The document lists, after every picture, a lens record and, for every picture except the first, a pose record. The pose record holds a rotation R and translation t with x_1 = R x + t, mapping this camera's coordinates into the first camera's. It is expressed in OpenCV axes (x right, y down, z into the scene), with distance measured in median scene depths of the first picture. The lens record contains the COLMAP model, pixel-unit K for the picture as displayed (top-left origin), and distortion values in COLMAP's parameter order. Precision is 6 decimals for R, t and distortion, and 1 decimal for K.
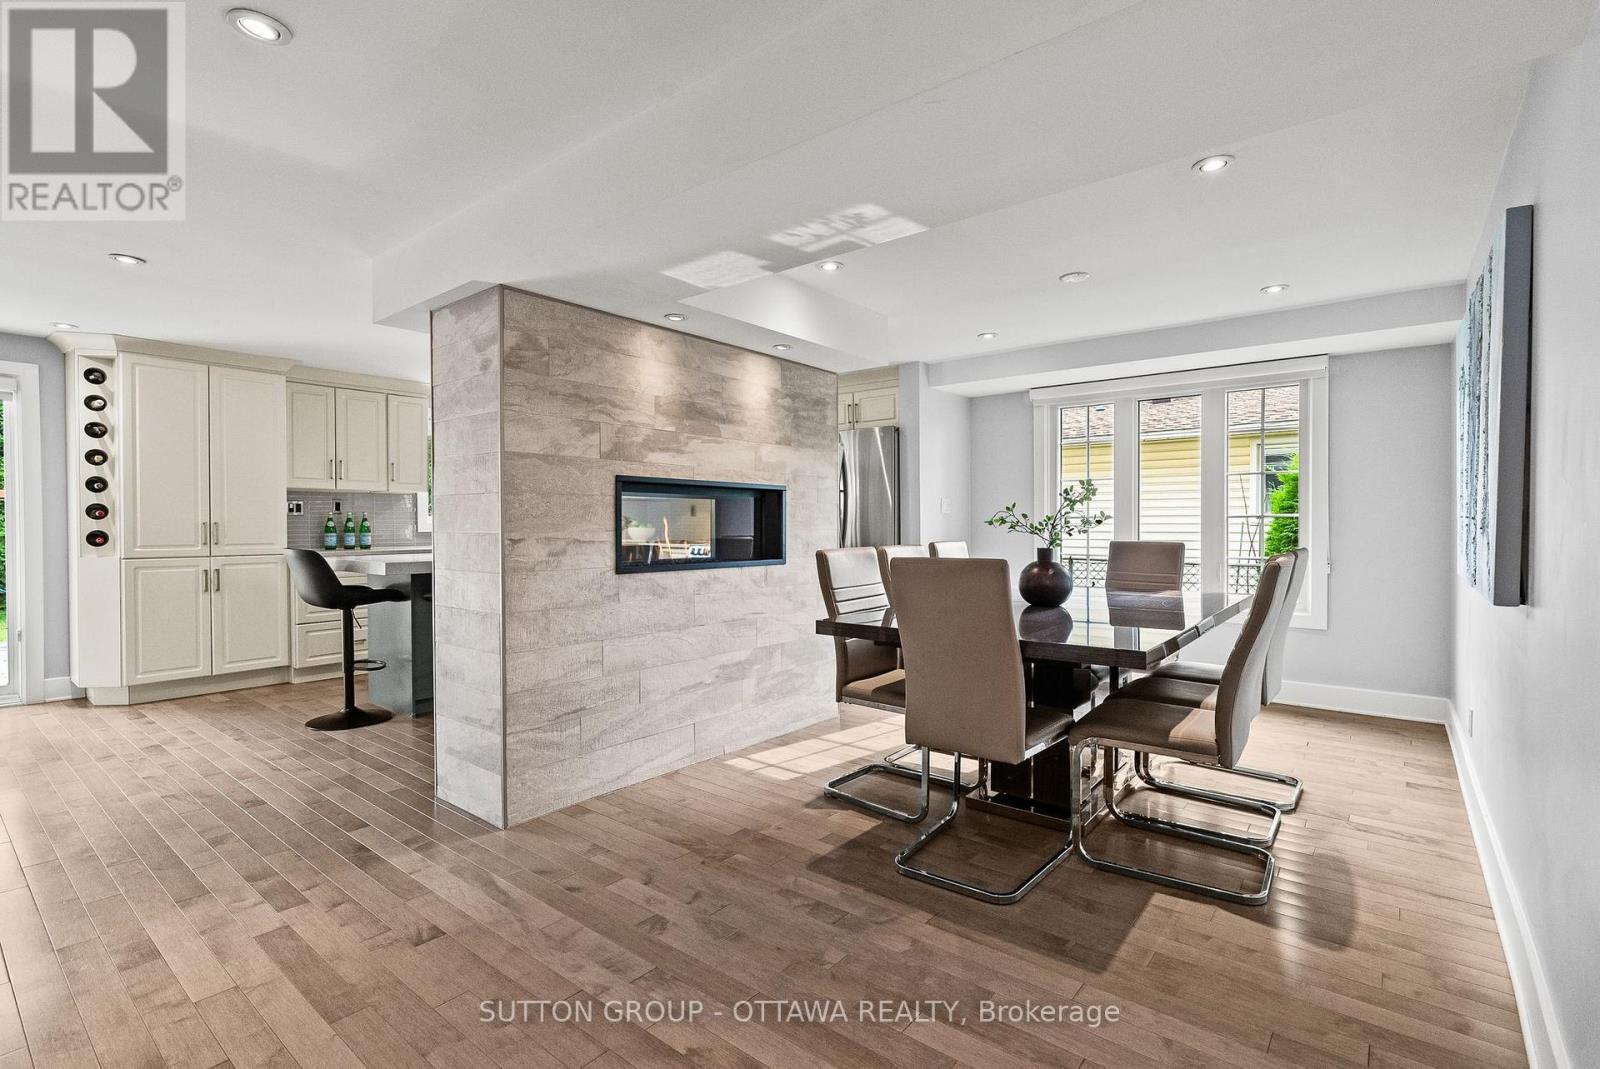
lens RADIAL K [[734.9, 0, 792.4], [0, 734.9, 528.5], [0, 0, 1]] dist [-0.002378, 0.000118]
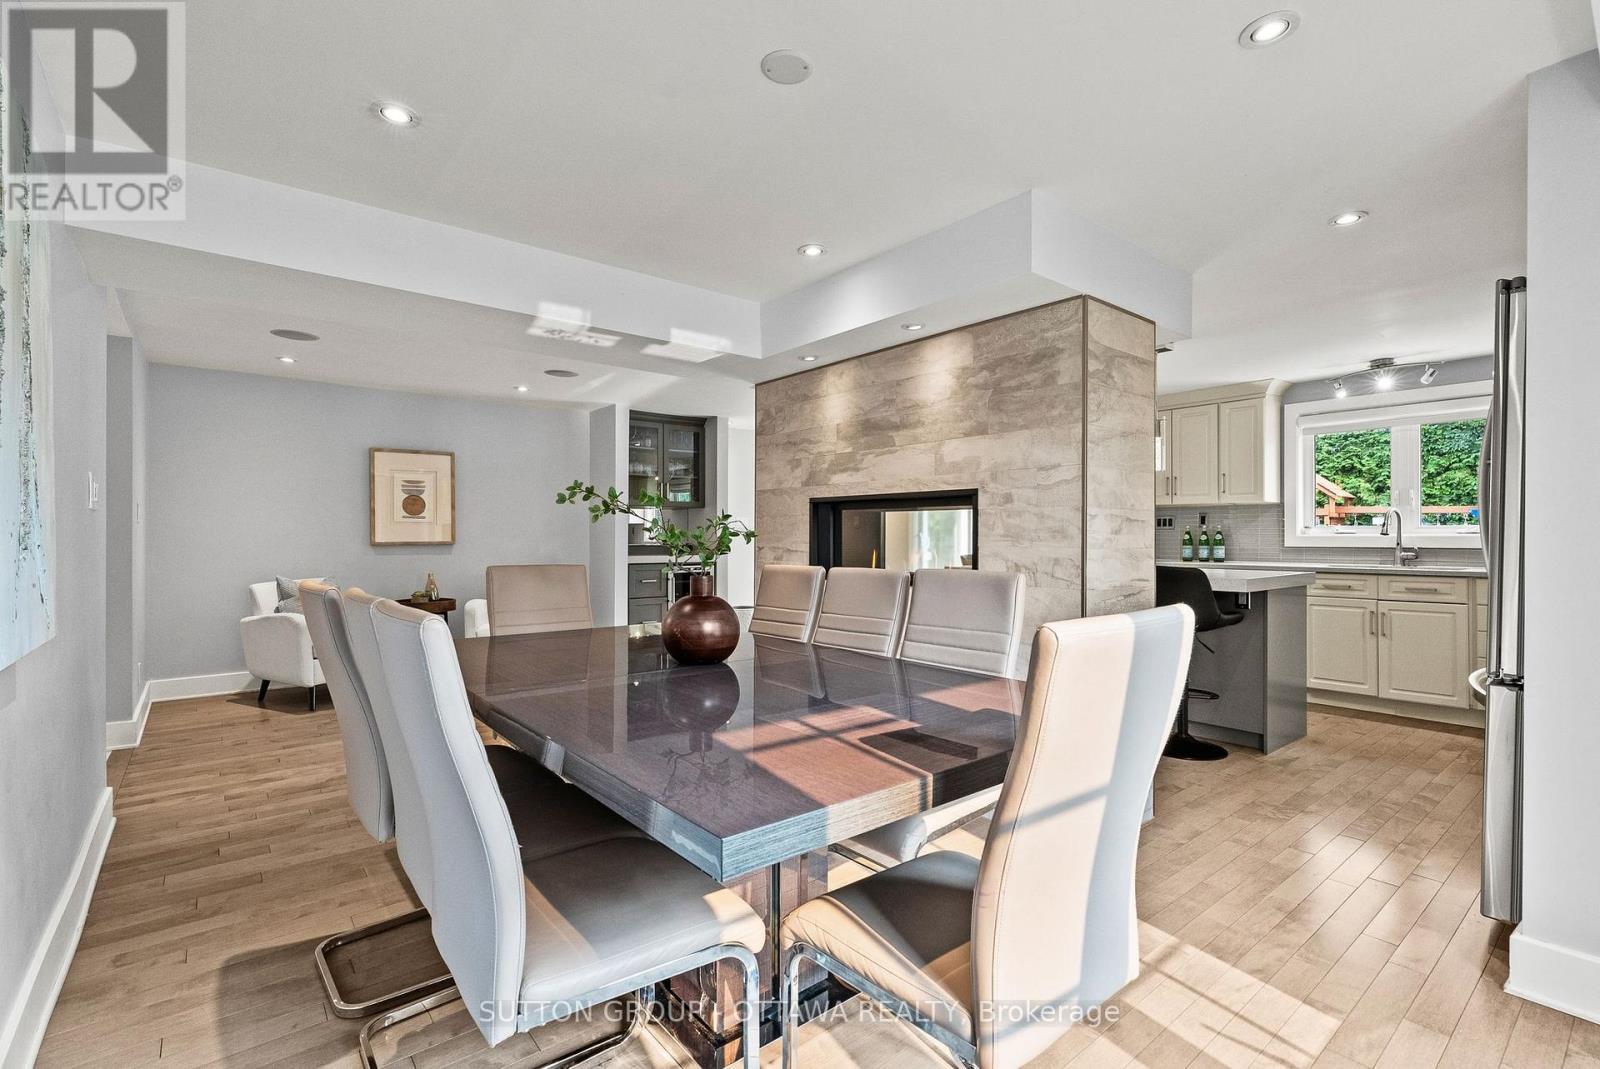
lens RADIAL K [[734.9, 0, 796.8], [0, 734.9, 540.8], [0, 0, 1]] dist [-0.002378, 0.000118]
pose [[-0.203848, 0.007977, -0.978970, 0.913452], [-0.007306, 0.999927, 0.009670, -0.011319], [0.978975, 0.009124, -0.203775, 1.143828]]
